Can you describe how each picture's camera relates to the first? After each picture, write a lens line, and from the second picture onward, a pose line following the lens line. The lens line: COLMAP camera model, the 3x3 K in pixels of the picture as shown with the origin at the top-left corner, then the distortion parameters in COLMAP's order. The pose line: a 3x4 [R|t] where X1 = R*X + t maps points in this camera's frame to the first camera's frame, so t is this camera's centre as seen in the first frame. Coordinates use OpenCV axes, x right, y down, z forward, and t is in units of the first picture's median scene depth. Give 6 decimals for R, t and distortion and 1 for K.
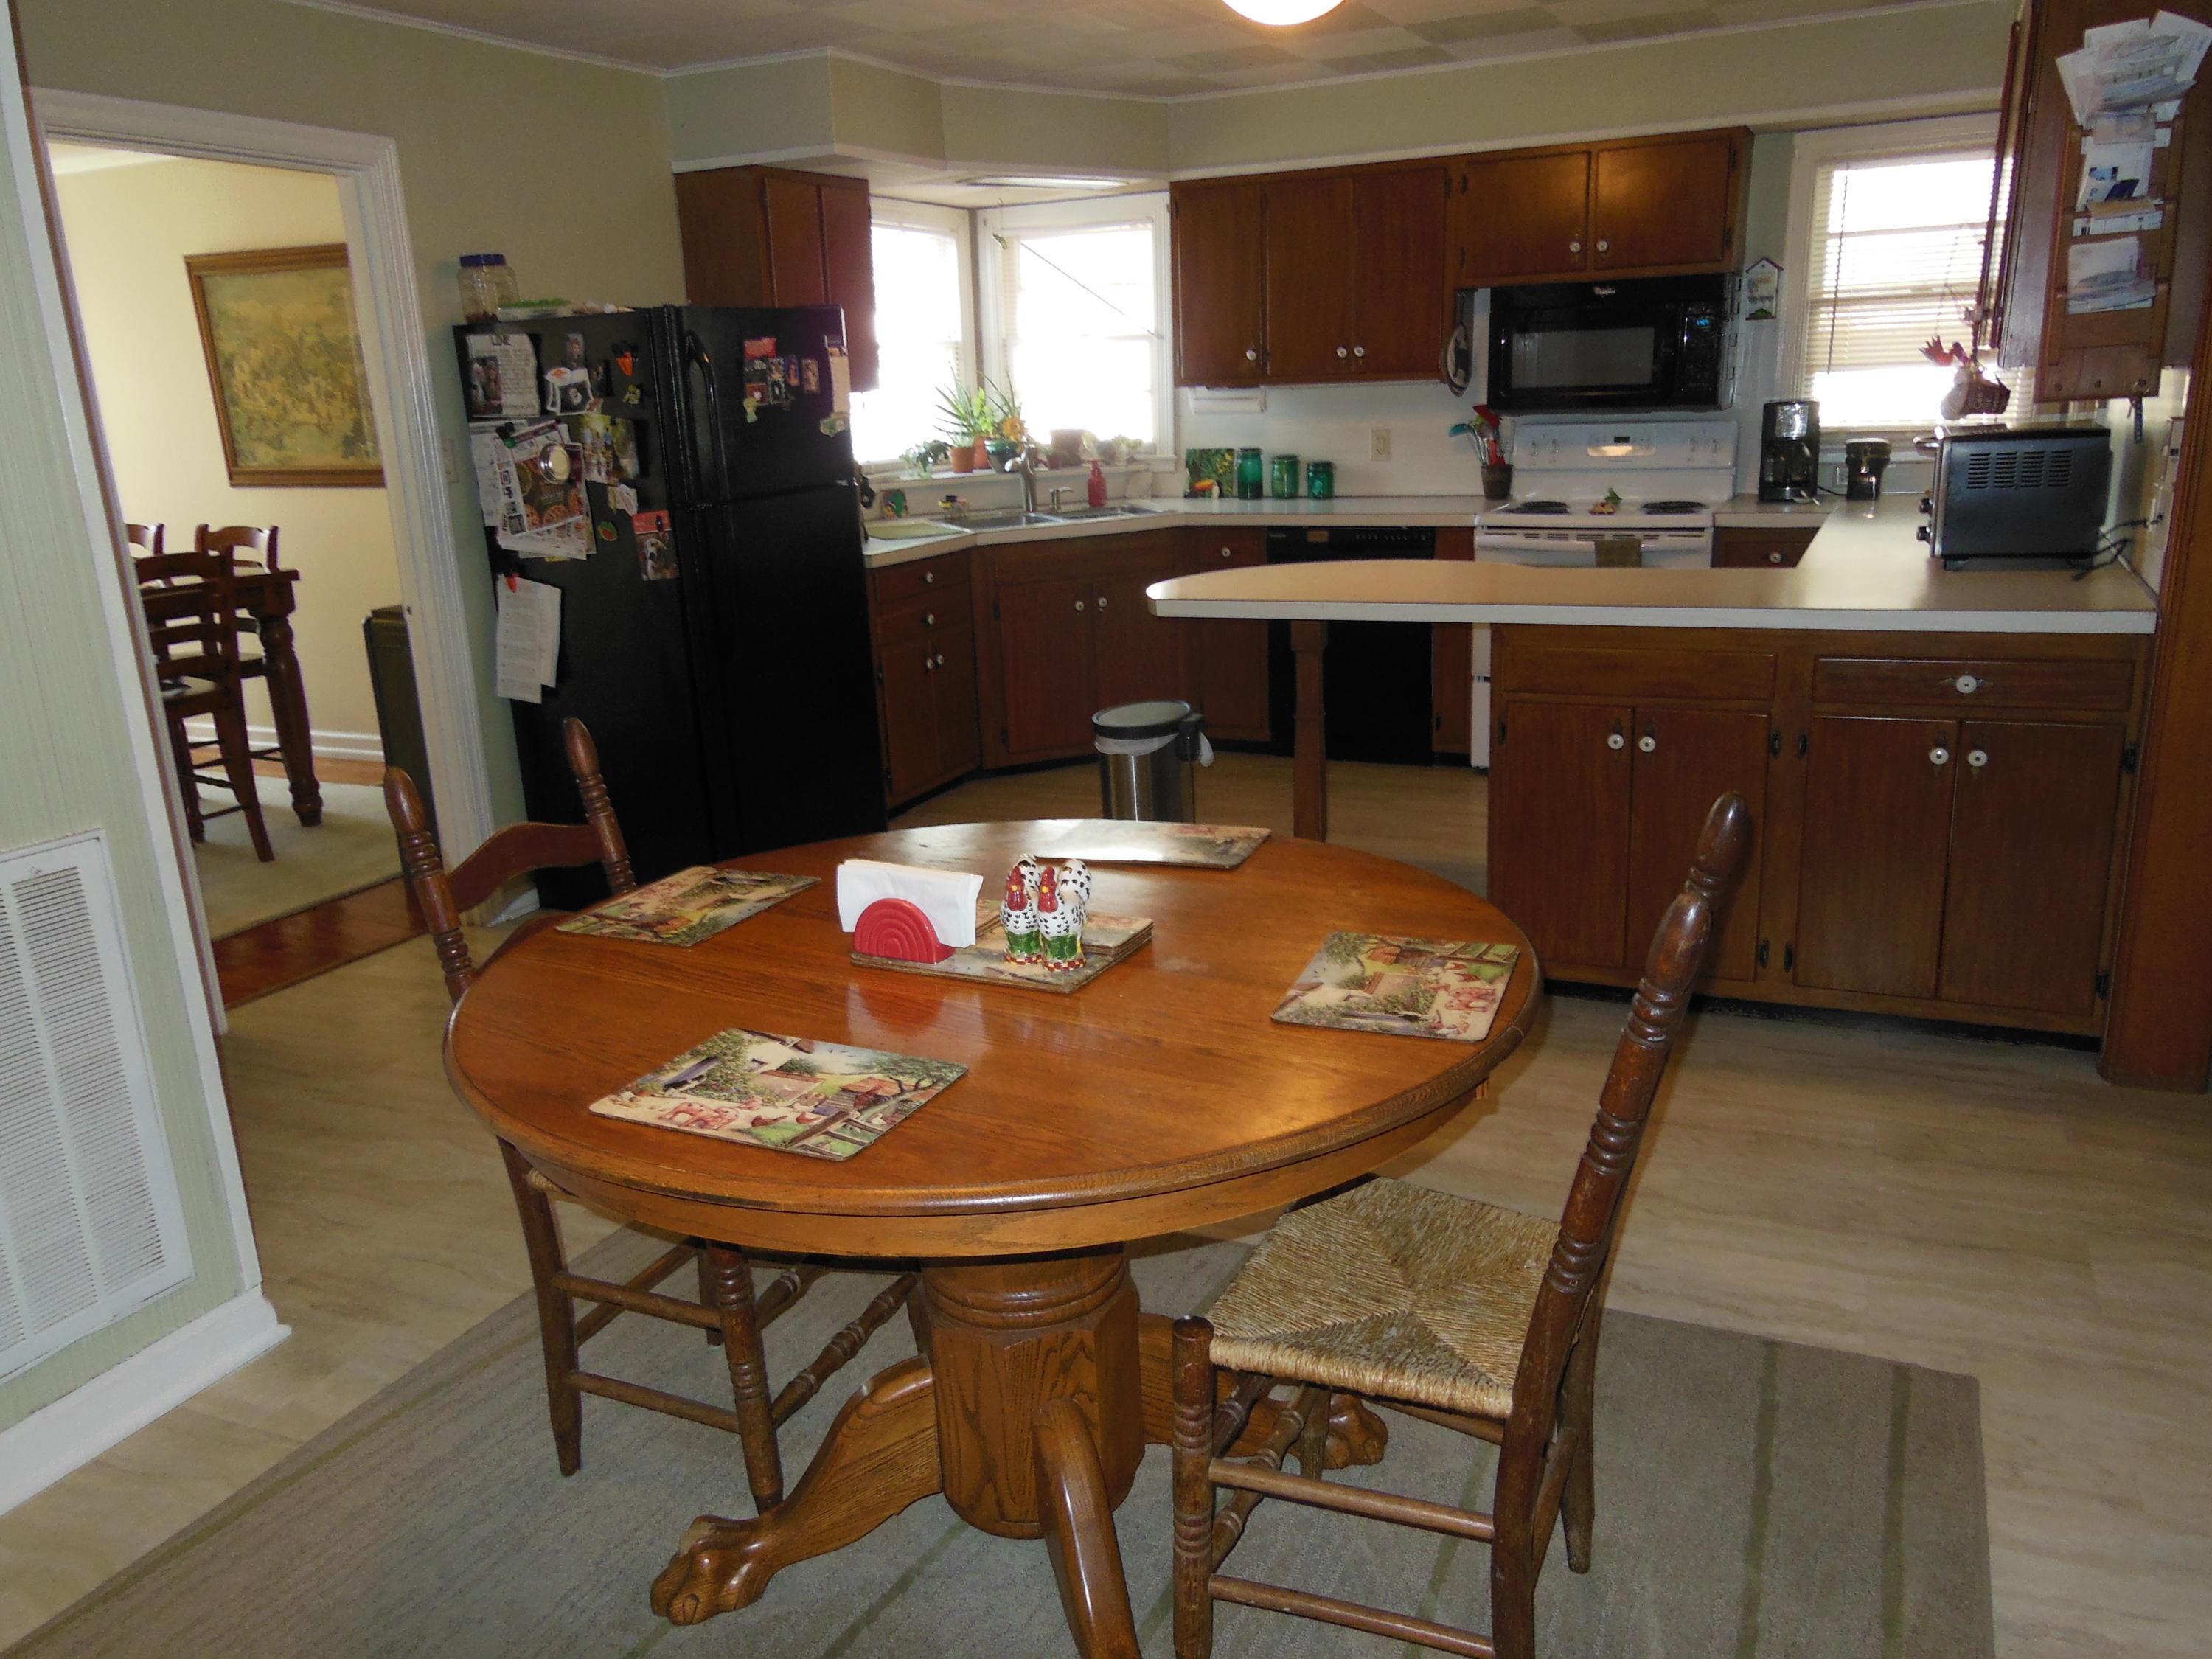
lens RADIAL K [[1679.5, 0, 1126.2], [0, 1679.5, 826.4], [0, 0, 1]] dist [-0.024371, 0.126619]
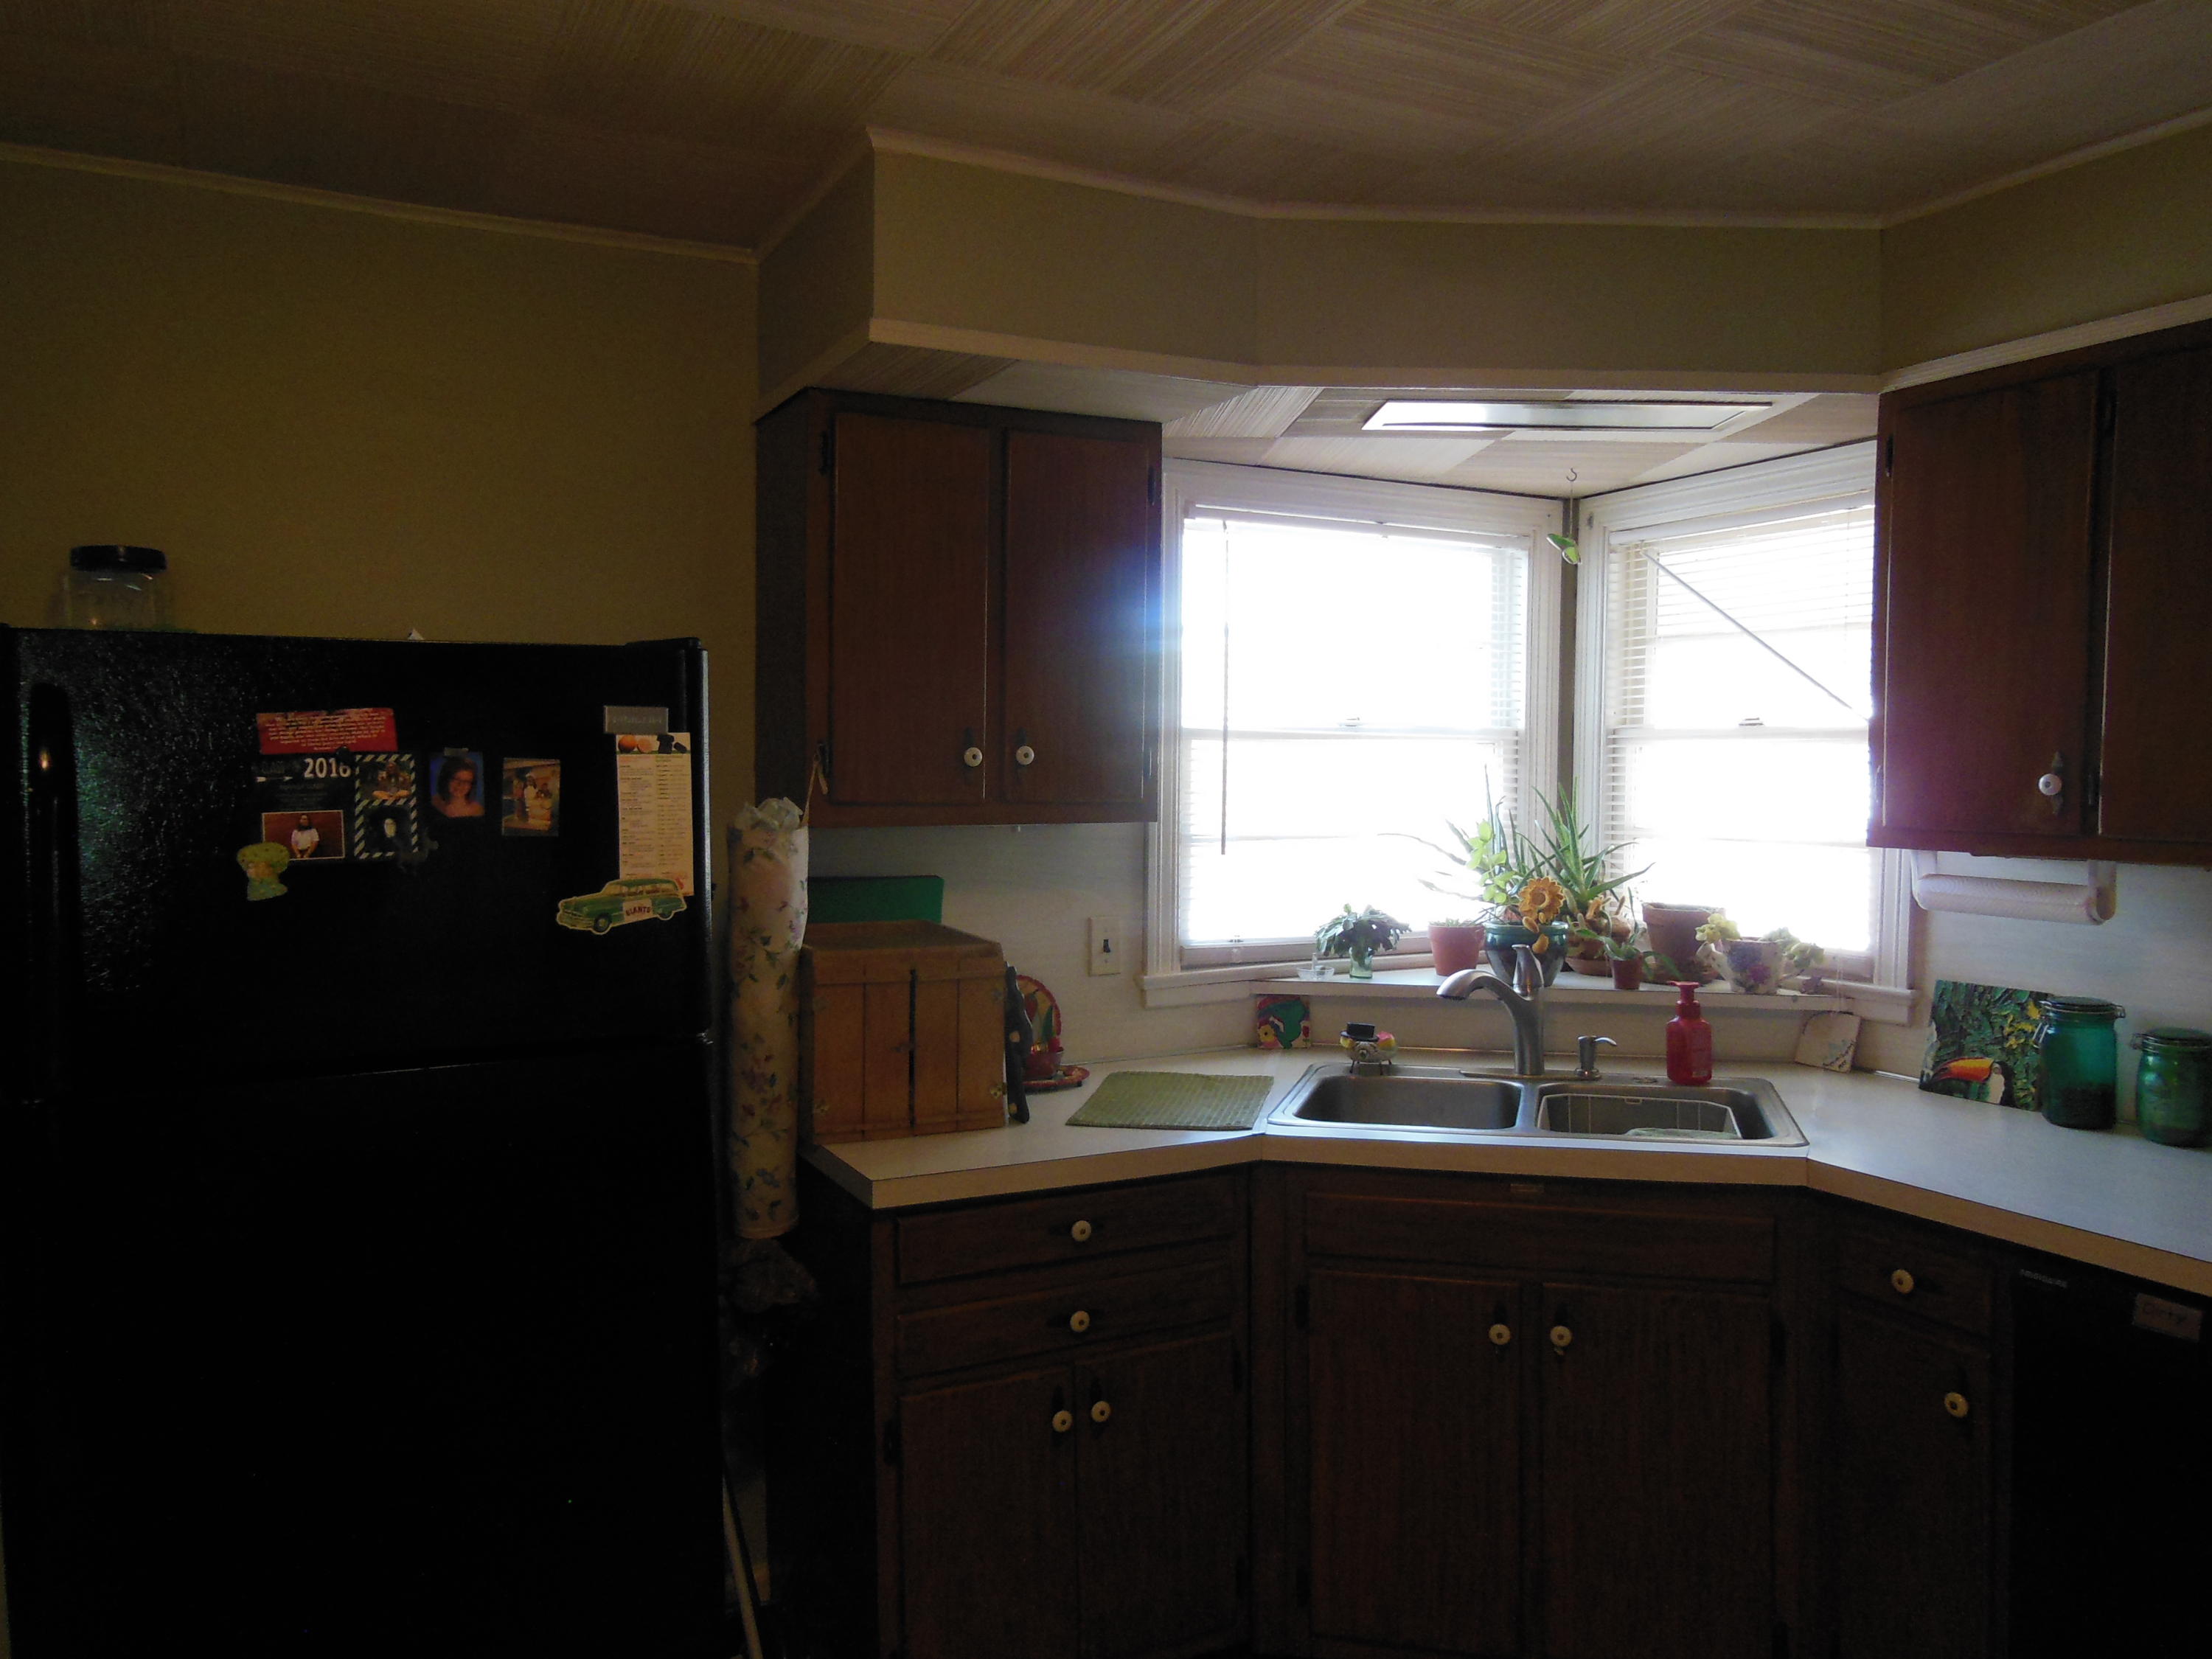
lens RADIAL K [[1684.1, 0, 1106.0], [0, 1684.1, 829.5], [0, 0, 1]] dist [-0.039532, 0.122813]
pose [[0.789501, 0.064200, -0.610382, 0.145158], [-0.193633, 0.969777, -0.148455, -0.172998], [0.582403, 0.235396, 0.778071, 0.578942]]
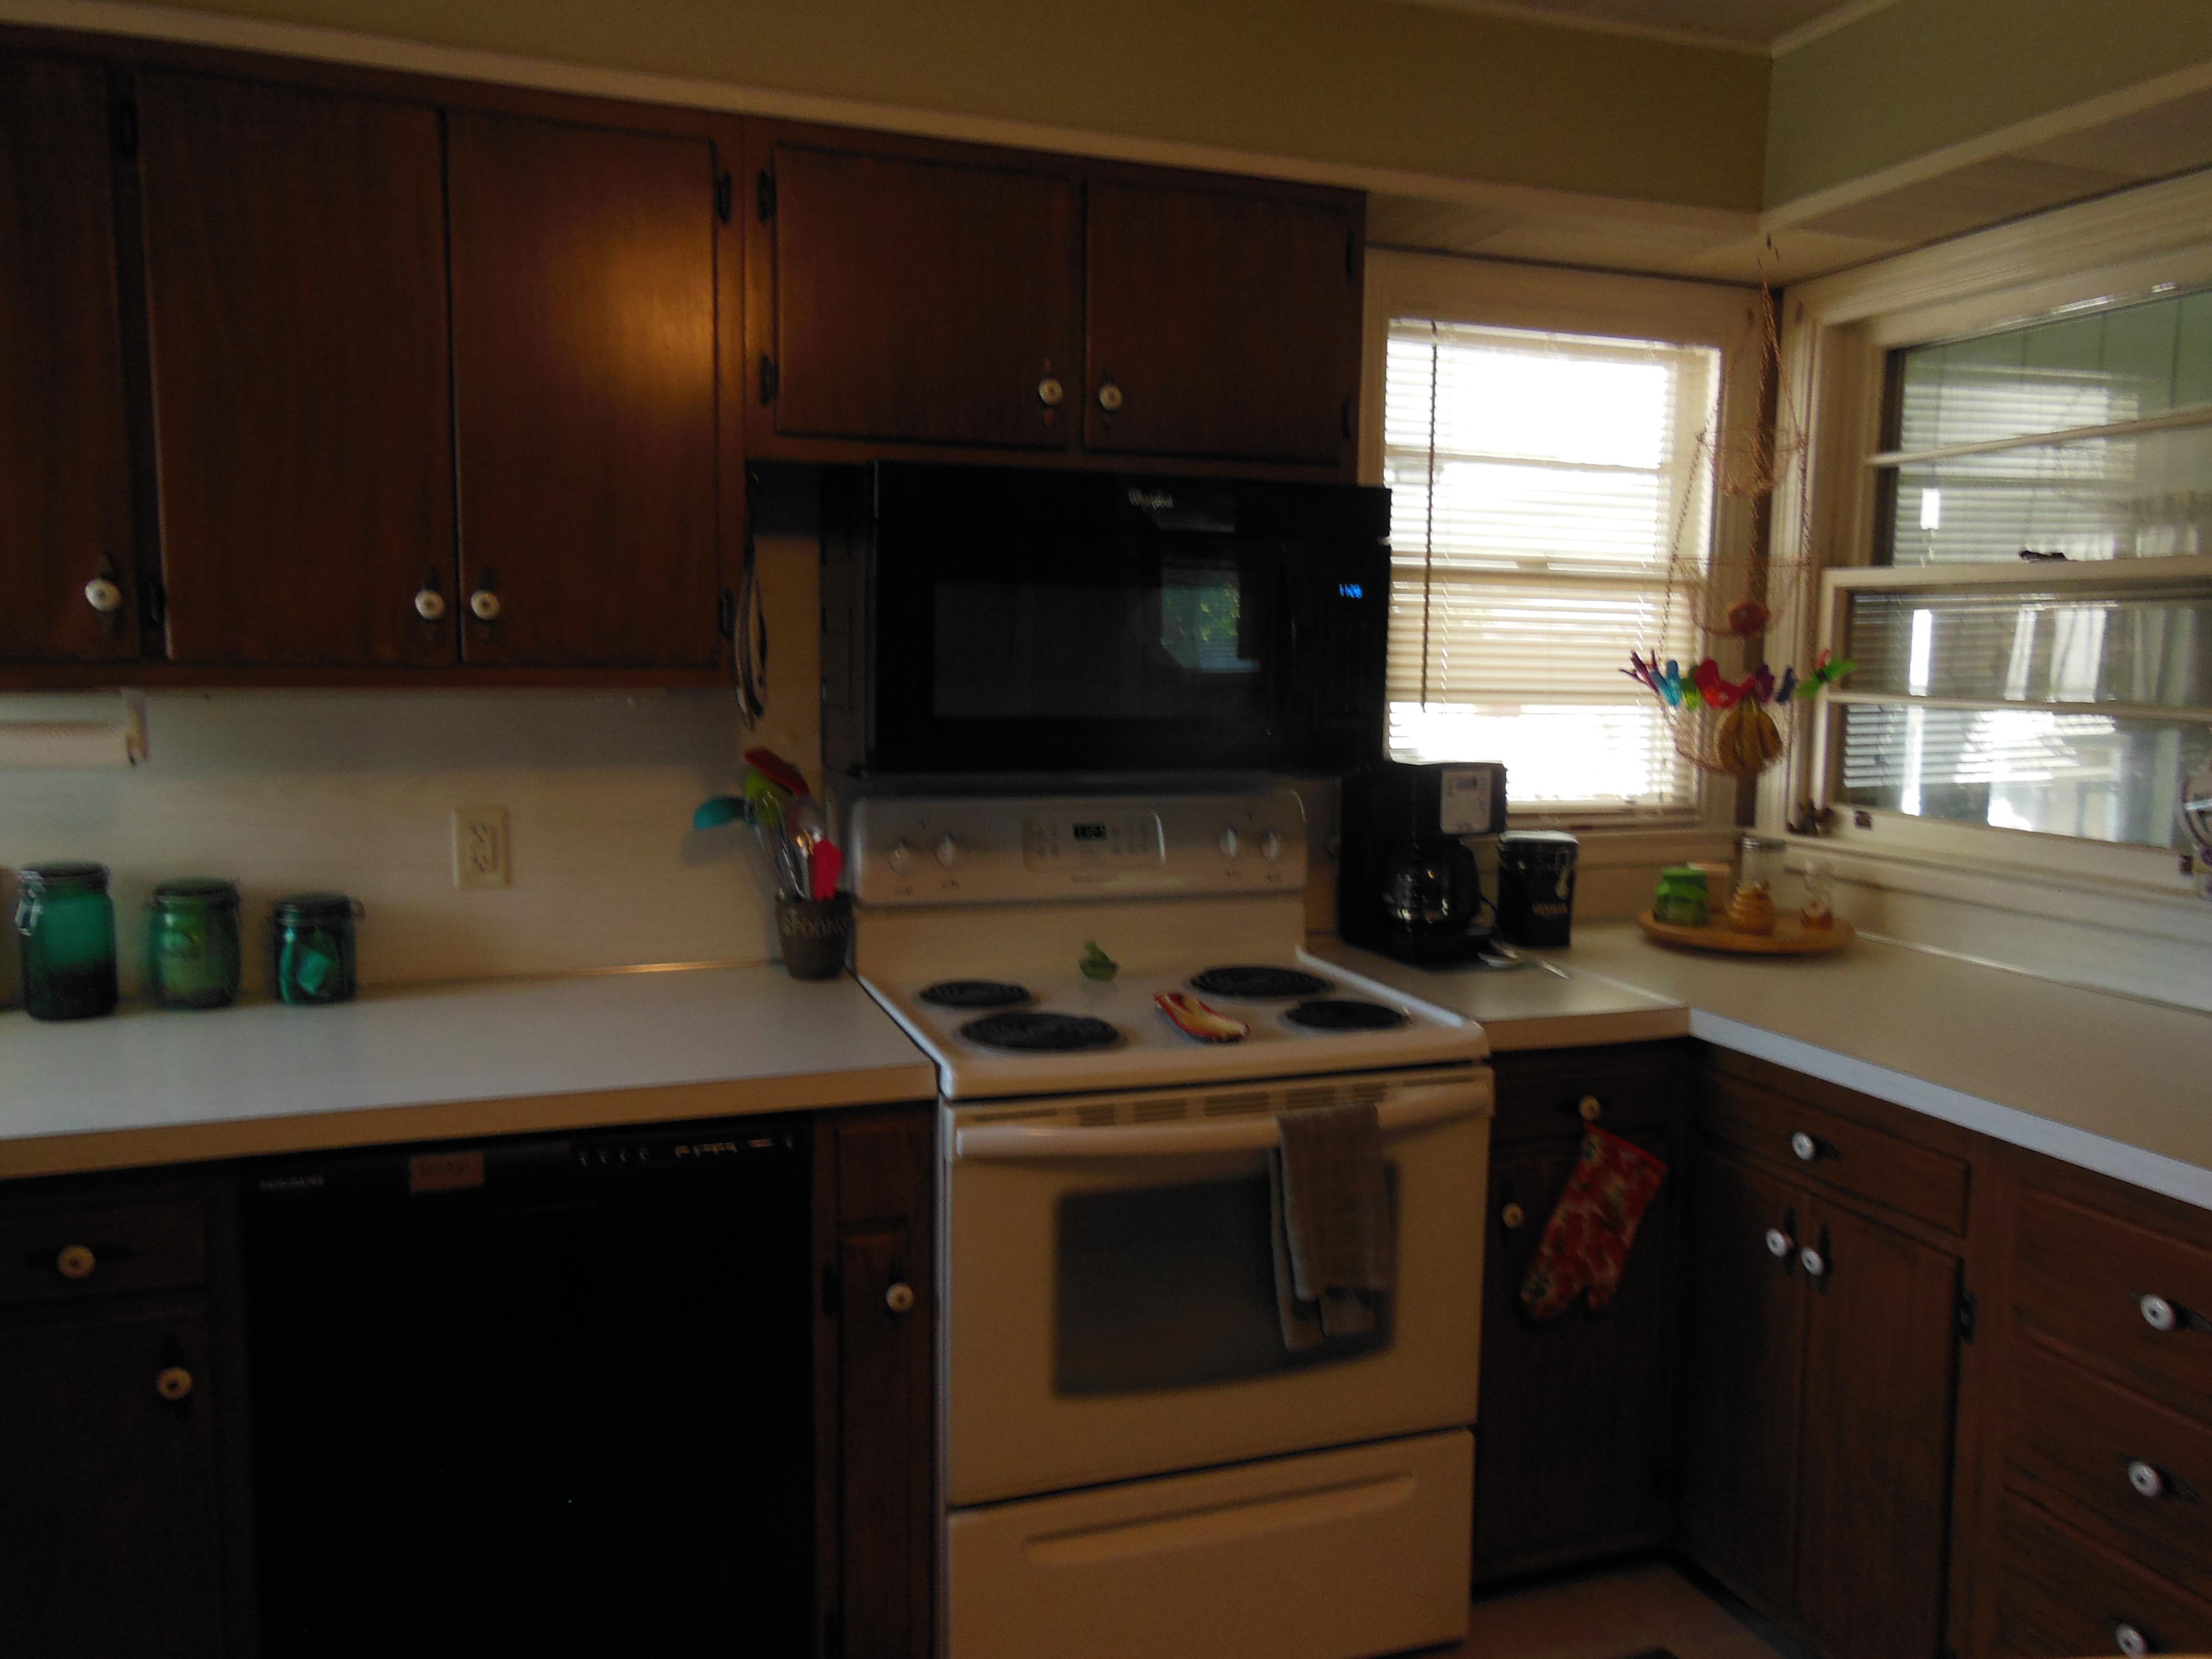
lens RADIAL K [[1684.1, 0, 1106.0], [0, 1684.1, 829.5], [0, 0, 1]] dist [-0.039532, 0.122813]
pose [[0.717692, -0.027973, 0.695799, -0.012740], [0.144054, 0.983543, -0.109046, -0.180747], [-0.681298, 0.178494, 0.709911, 0.673688]]
